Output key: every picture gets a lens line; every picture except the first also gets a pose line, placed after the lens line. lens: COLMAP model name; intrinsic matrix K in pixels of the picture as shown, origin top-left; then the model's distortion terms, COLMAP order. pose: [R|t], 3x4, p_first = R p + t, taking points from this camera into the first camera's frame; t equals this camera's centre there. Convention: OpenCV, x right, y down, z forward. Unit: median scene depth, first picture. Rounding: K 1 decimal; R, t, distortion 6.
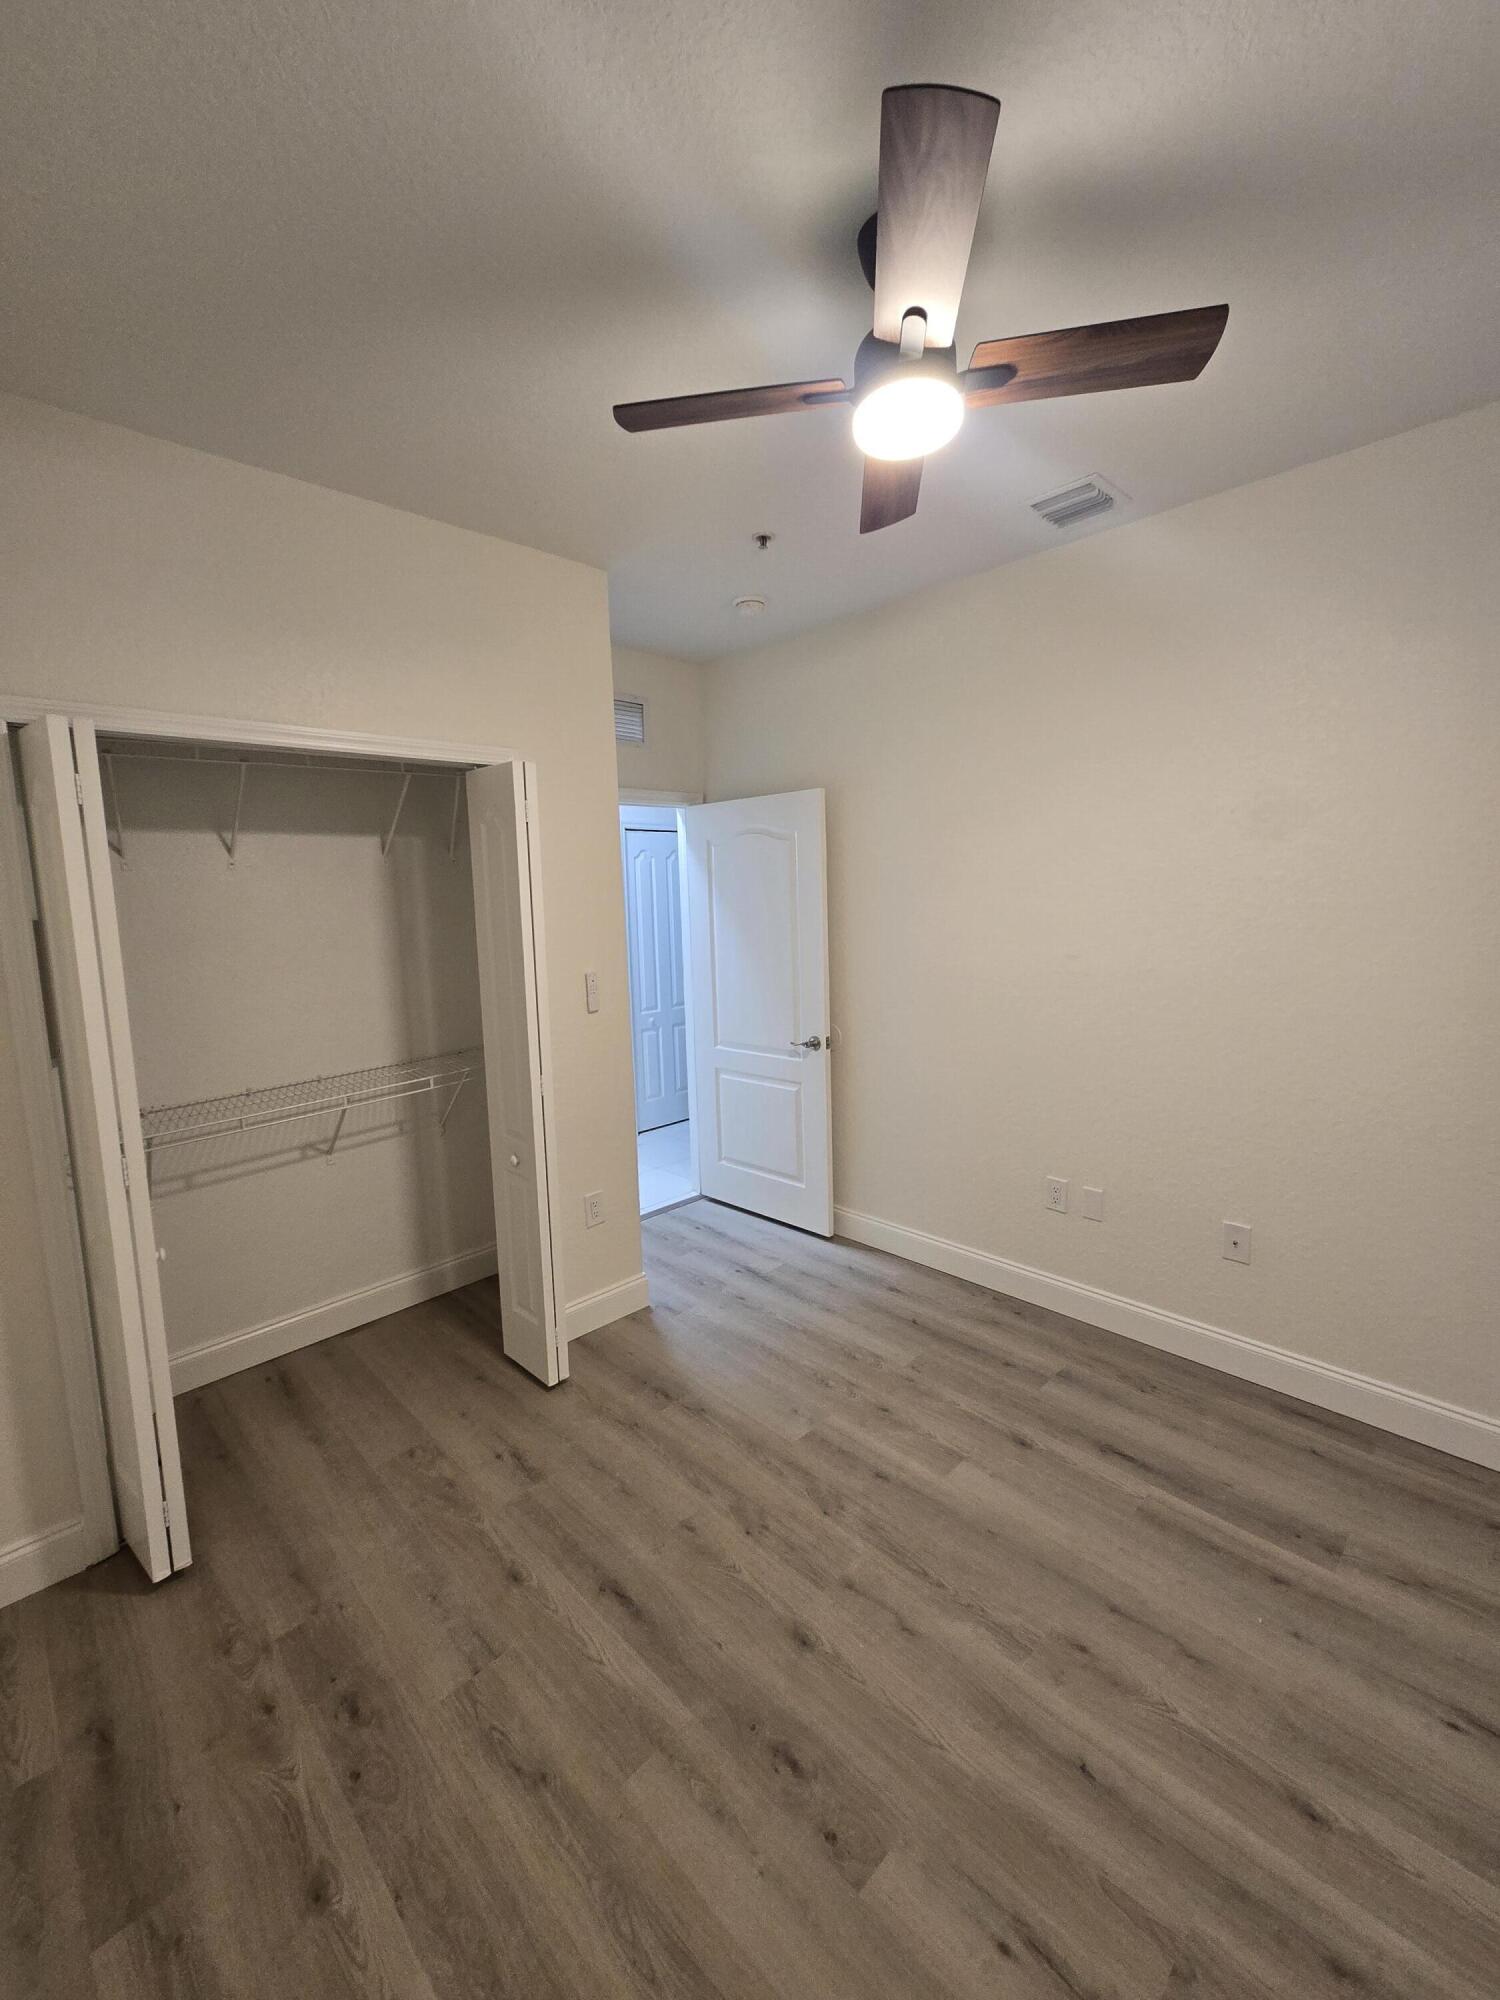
lens RADIAL K [[820.2, 0, 750.1], [0, 820.2, 989.0], [0, 0, 1]] dist [0.001320, 0.000213]
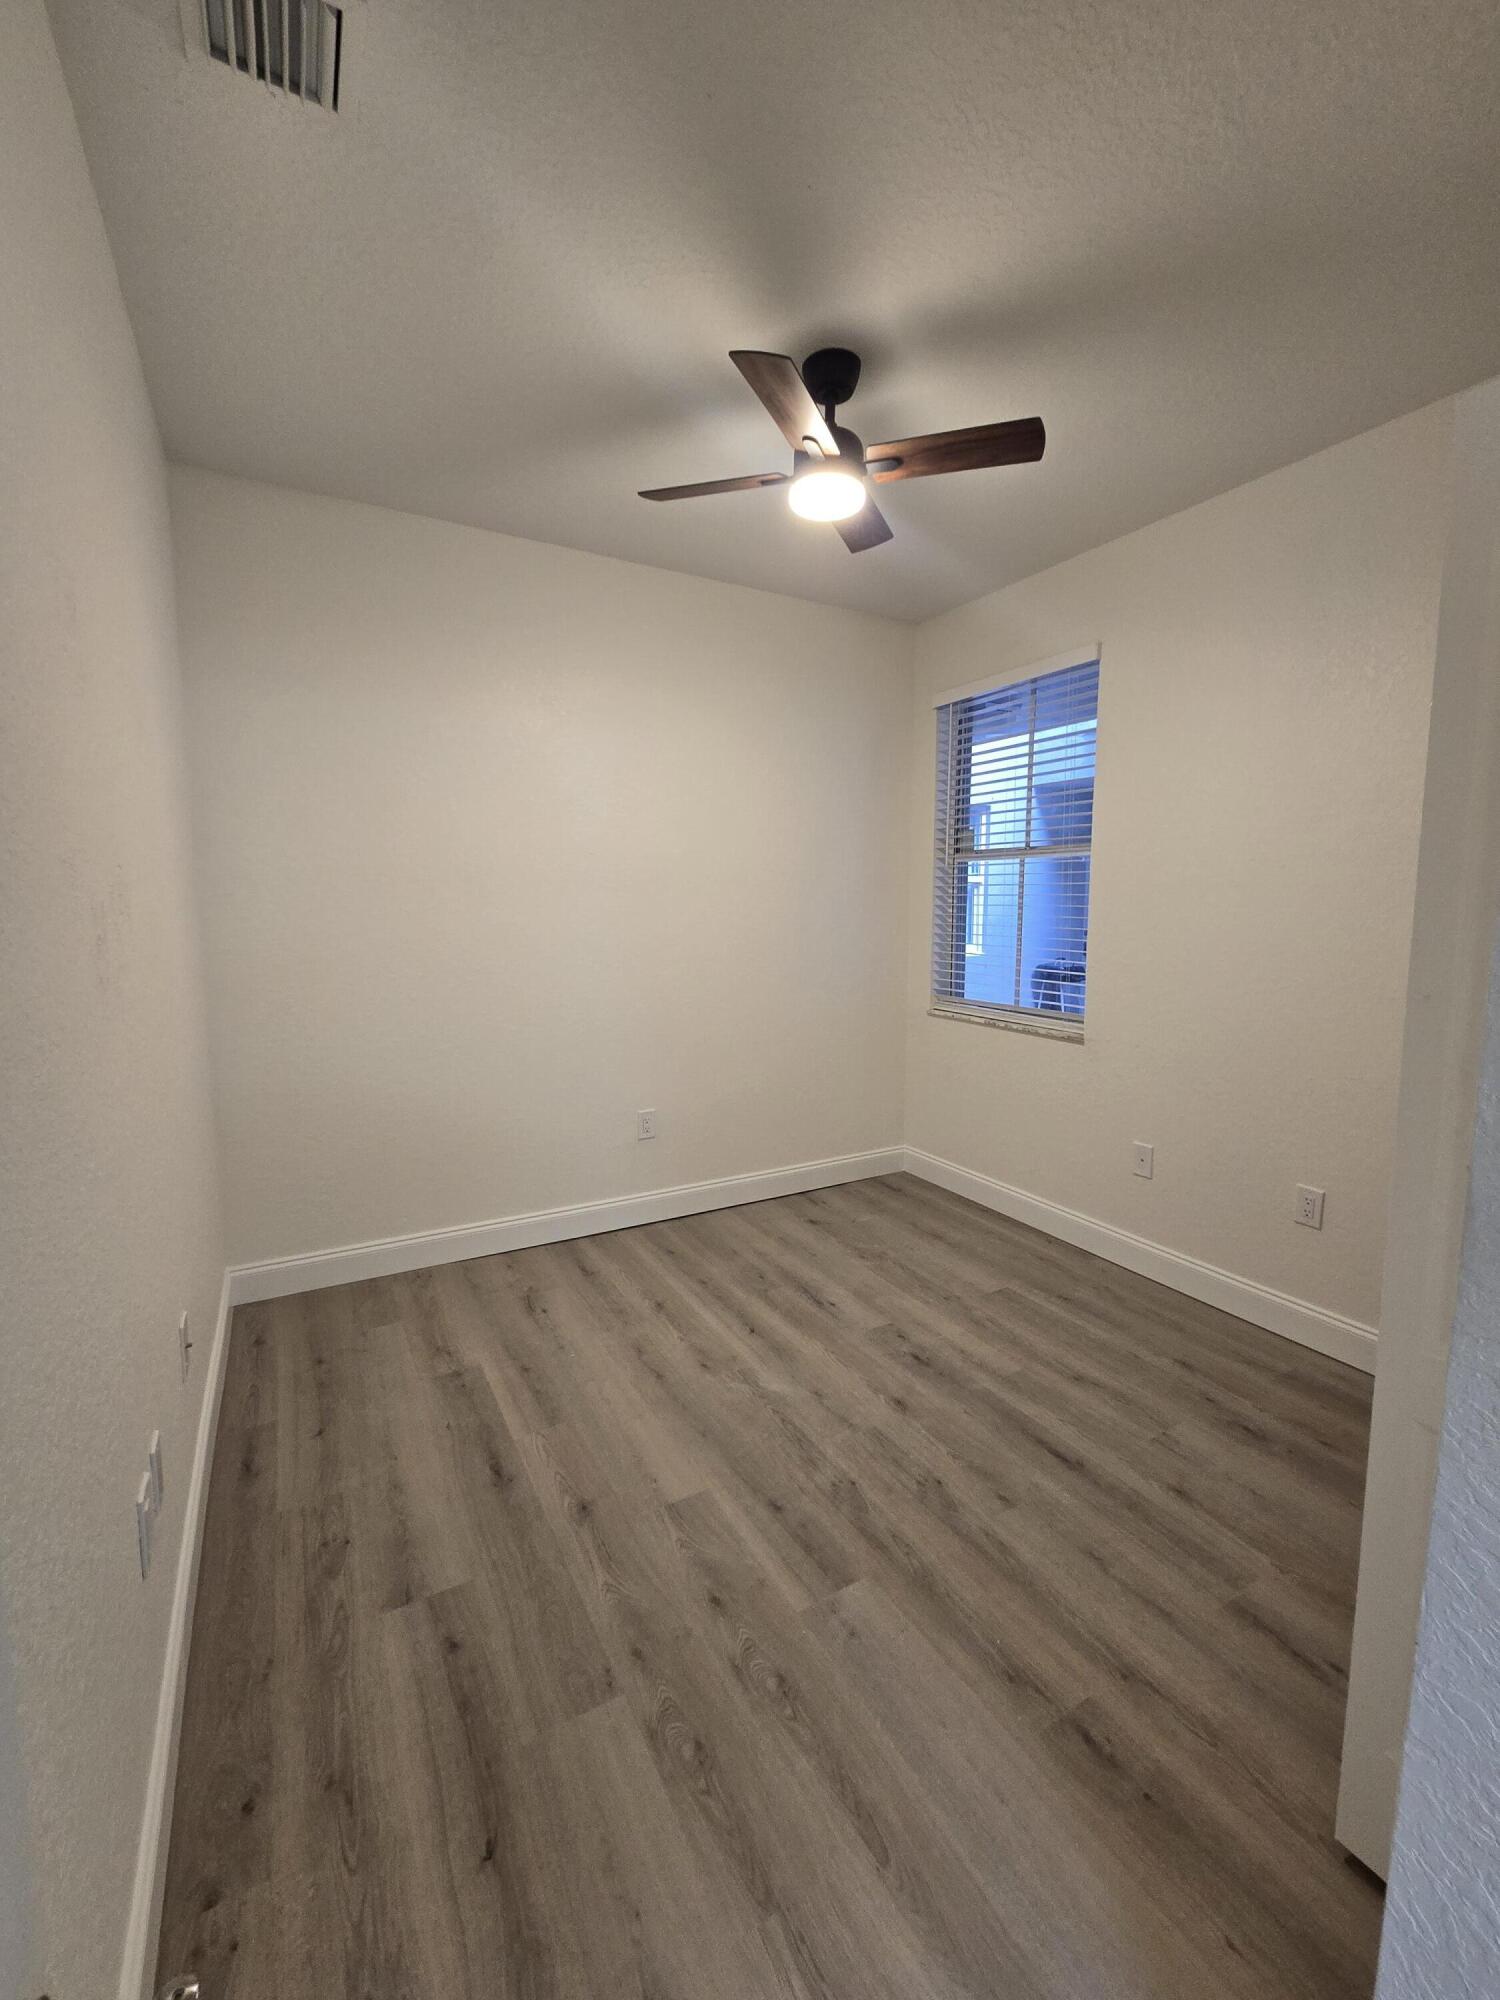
lens RADIAL K [[820.2, 0, 750.1], [0, 820.2, 989.0], [0, 0, 1]] dist [0.001320, 0.000213]
pose [[-0.966290, -0.001525, 0.257452, -0.034961], [0.057095, 0.973814, 0.220062, -0.123316], [-0.251045, 0.227343, -0.940899, 1.815930]]
